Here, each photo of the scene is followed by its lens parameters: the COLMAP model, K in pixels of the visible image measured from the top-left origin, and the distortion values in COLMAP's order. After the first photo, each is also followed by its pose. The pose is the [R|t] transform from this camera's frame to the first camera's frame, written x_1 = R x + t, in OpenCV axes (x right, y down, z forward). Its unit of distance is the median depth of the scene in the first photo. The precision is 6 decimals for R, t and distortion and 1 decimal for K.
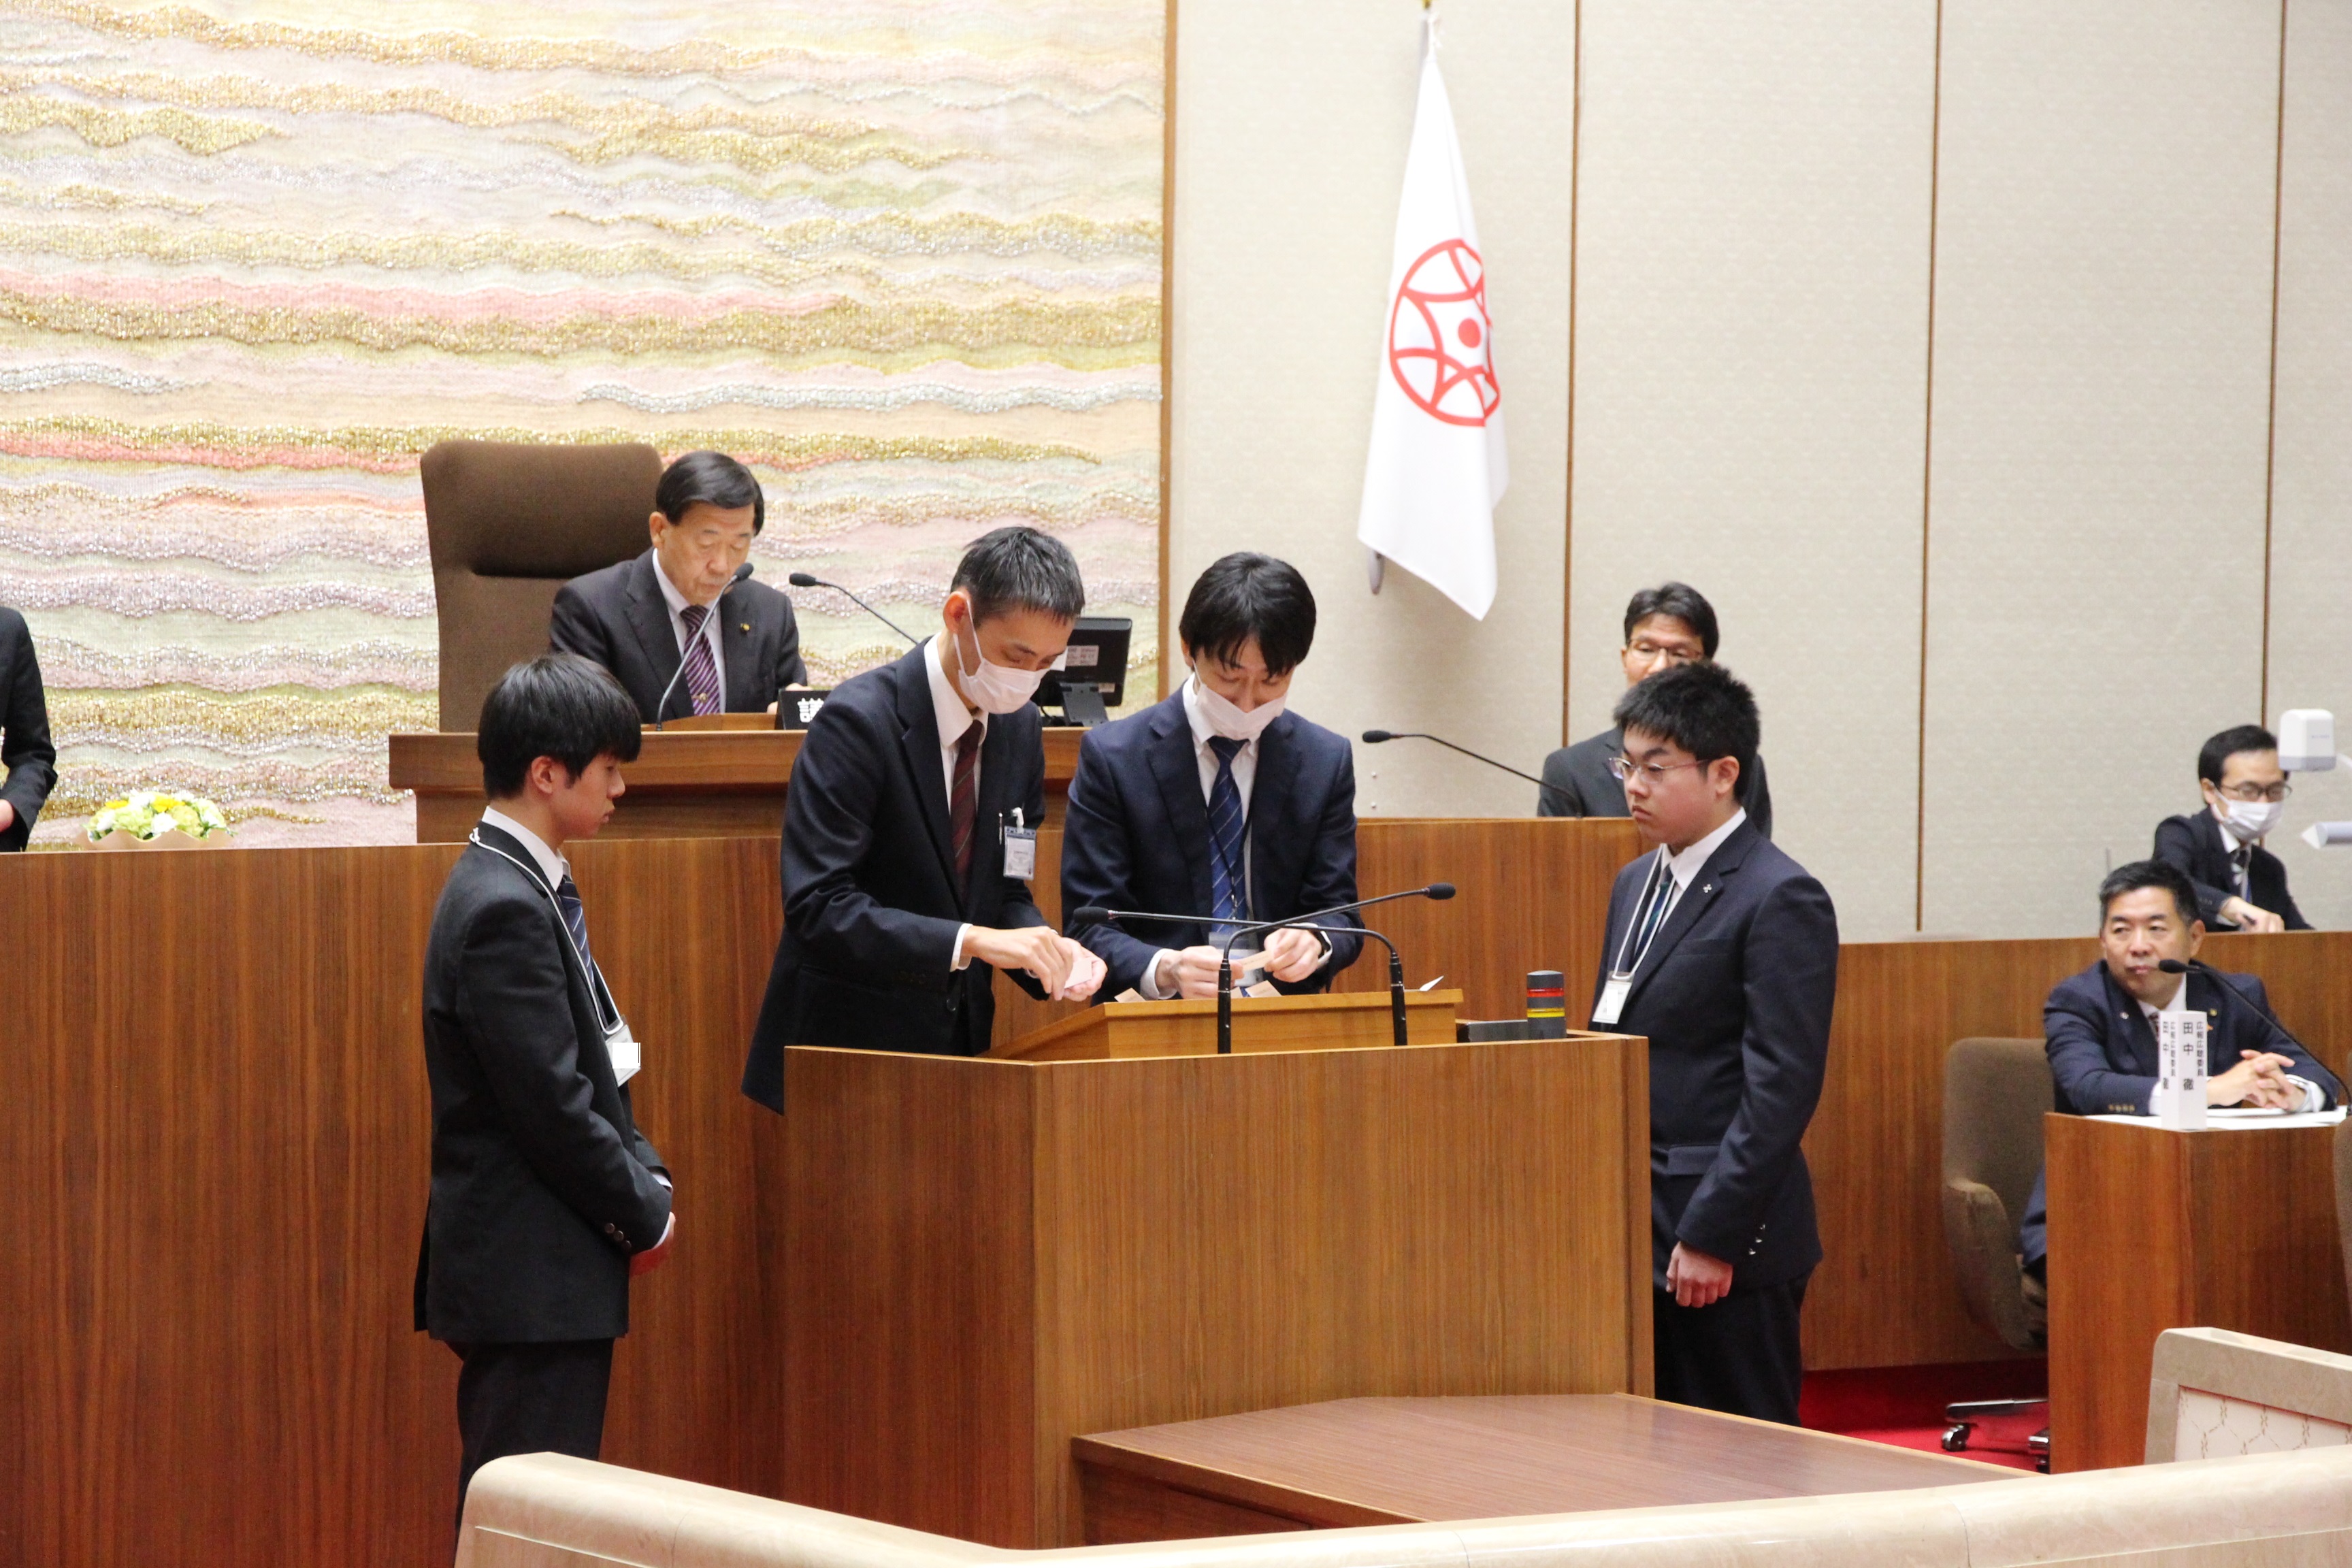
lens RADIAL K [[5432.4, 0, 1184.6], [0, 5432.4, 771.1], [0, 0, 1]] dist [0.257532, 0.000000]
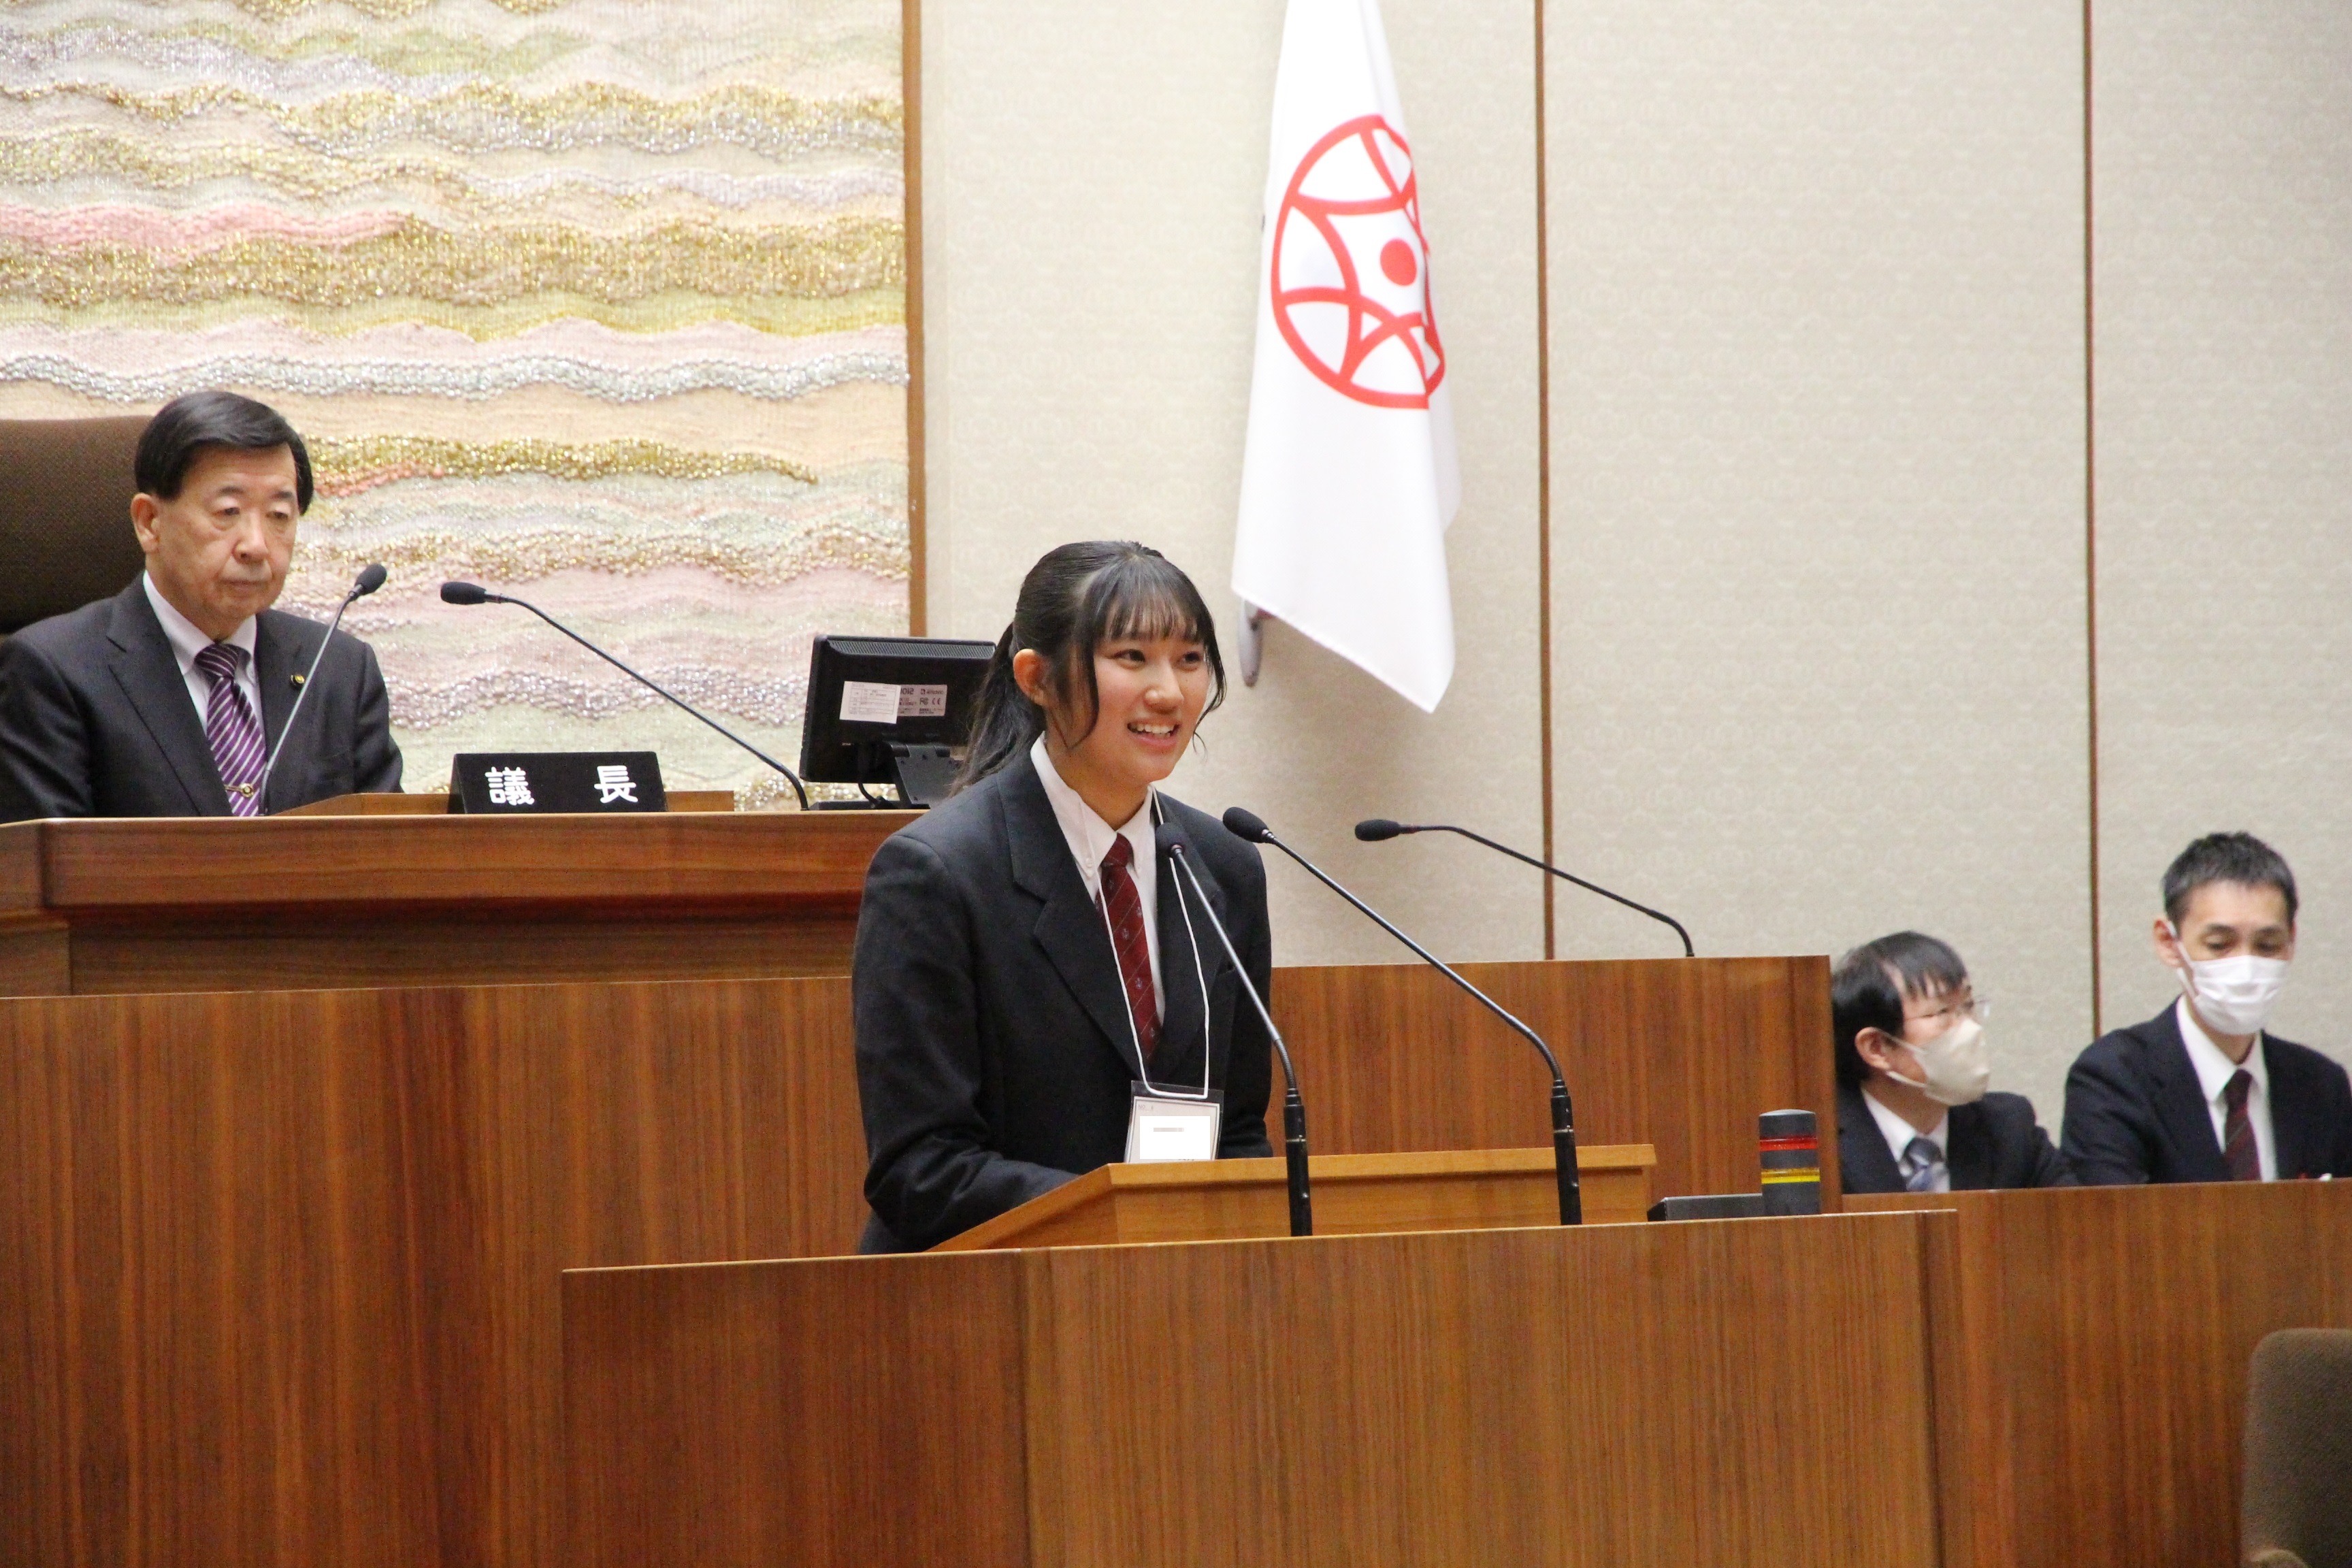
lens RADIAL K [[8544.2, 0, 1185.6], [0, 8544.2, 787.6], [0, 0, 1]] dist [0.472911, 0.000000]
pose [[0.996477, -0.023556, 0.080494, -0.057336], [0.028094, 0.998051, -0.055718, 0.037343], [-0.079025, 0.057783, 0.995197, 0.017495]]
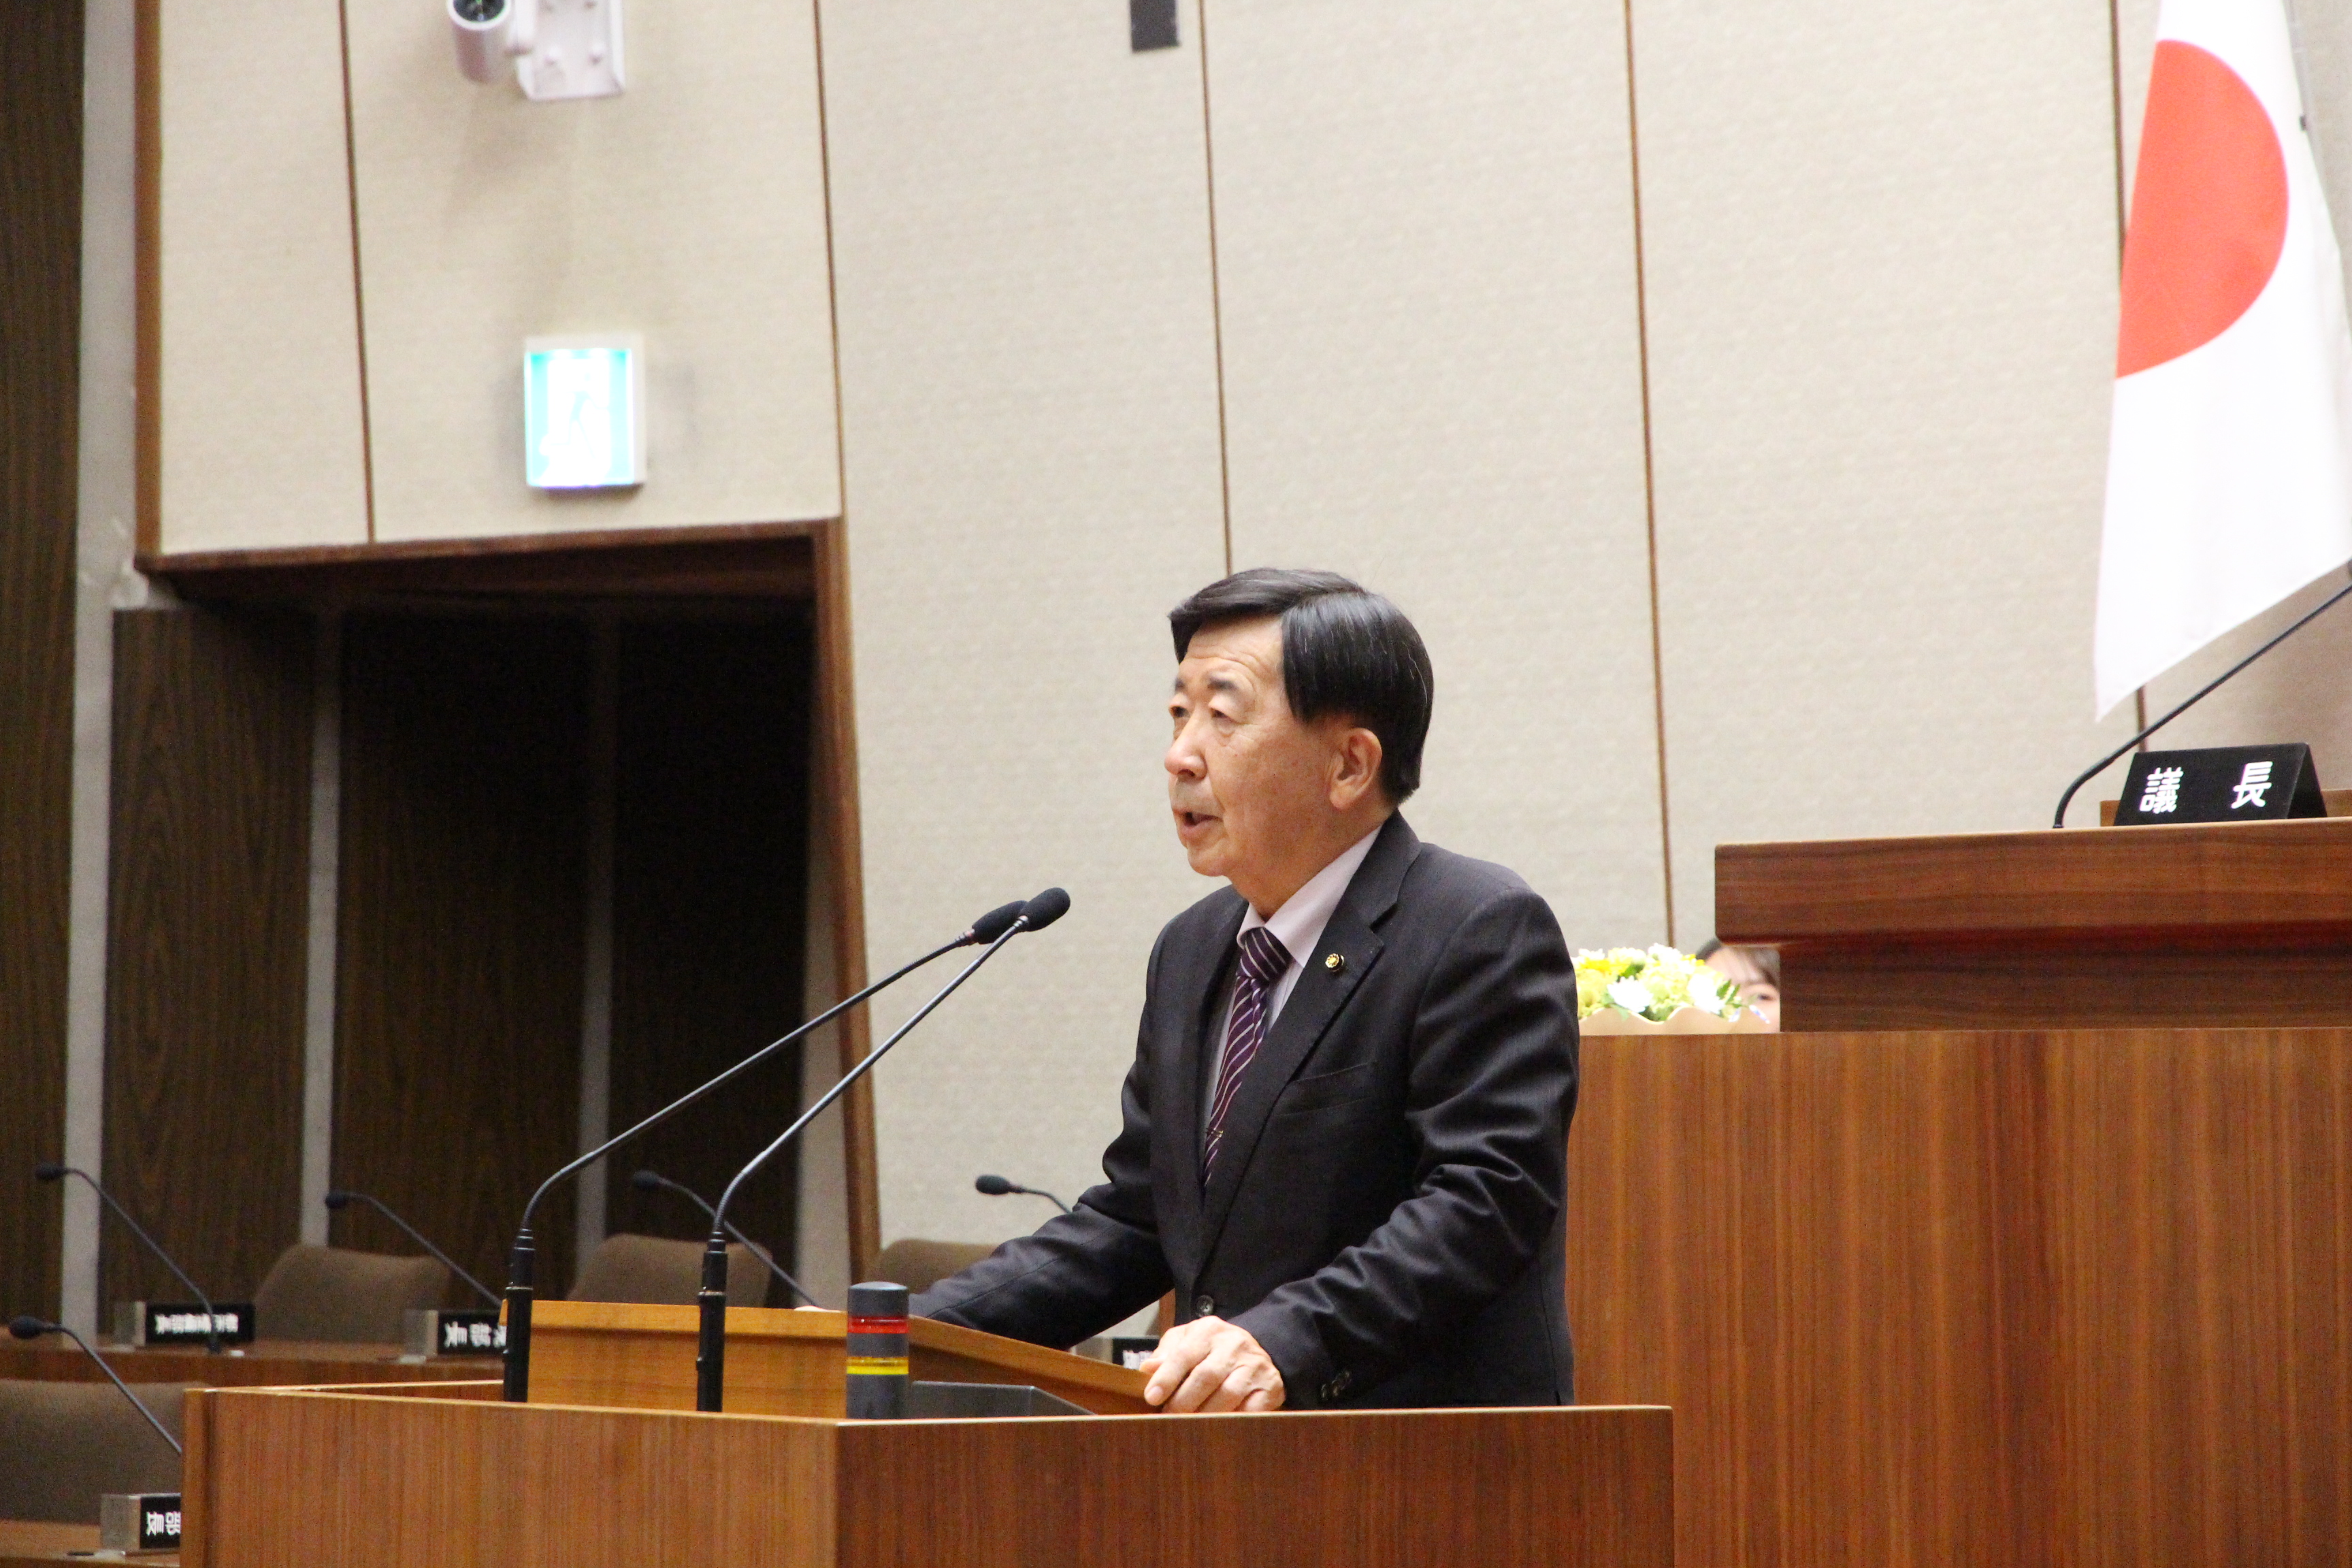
lens RADIAL K [[8544.2, 0, 1179.8], [0, 8544.2, 786.3], [0, 0, 1]] dist [0.472911, 0.000000]
pose [[0.106708, -0.023229, -0.994019, 0.604483], [-0.003970, 0.999709, -0.023788, 0.006917], [0.994283, 0.006485, 0.106584, 0.668912]]
